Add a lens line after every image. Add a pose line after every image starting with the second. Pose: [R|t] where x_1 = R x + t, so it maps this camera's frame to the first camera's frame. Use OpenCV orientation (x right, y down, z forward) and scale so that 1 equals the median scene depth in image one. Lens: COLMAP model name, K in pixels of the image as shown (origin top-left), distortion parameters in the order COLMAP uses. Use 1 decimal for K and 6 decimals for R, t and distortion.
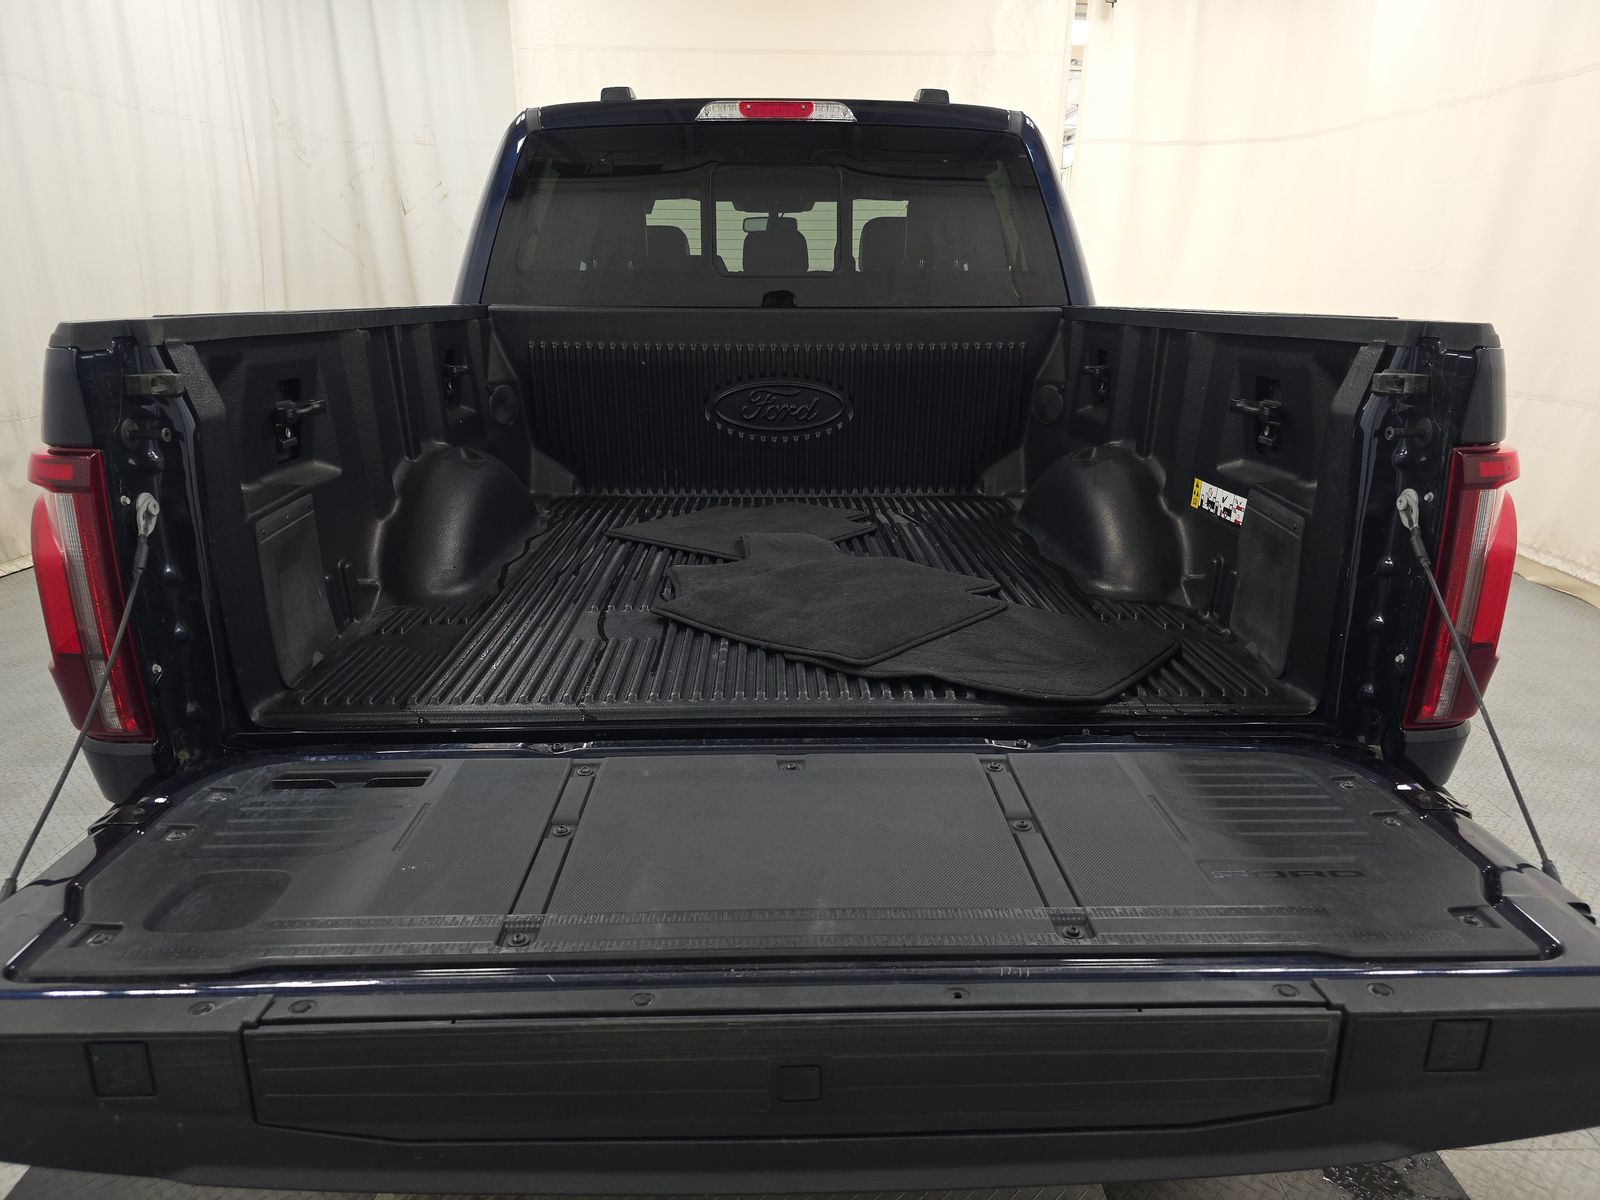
lens RADIAL K [[1074.4, 0, 806.0], [0, 1074.4, 593.2], [0, 0, 1]] dist [0.014354, -0.006041]
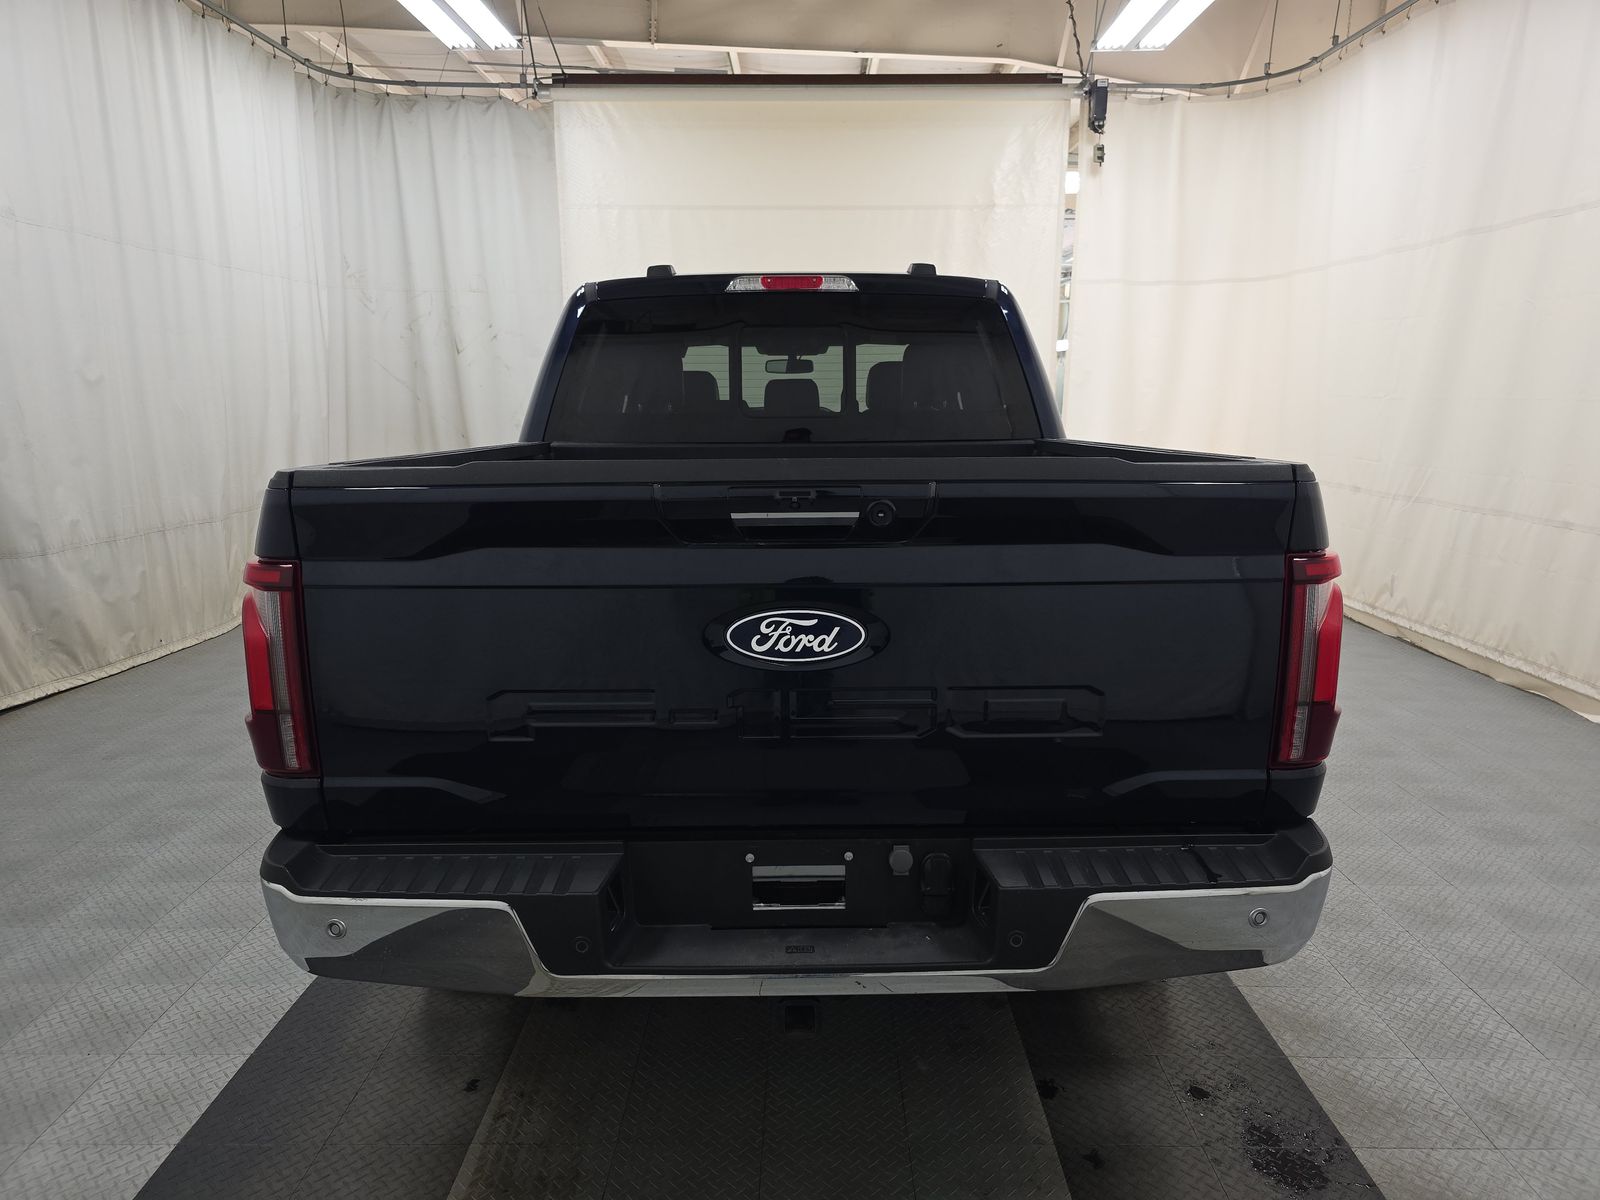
lens RADIAL K [[1074.4, 0, 806.0], [0, 1074.4, 593.2], [0, 0, 1]] dist [0.014354, -0.006041]
pose [[0.999762, -0.004612, -0.021321, 0.011639], [0.002300, 0.994233, -0.107221, 0.025685], [0.021693, 0.107147, 0.994007, -0.154659]]
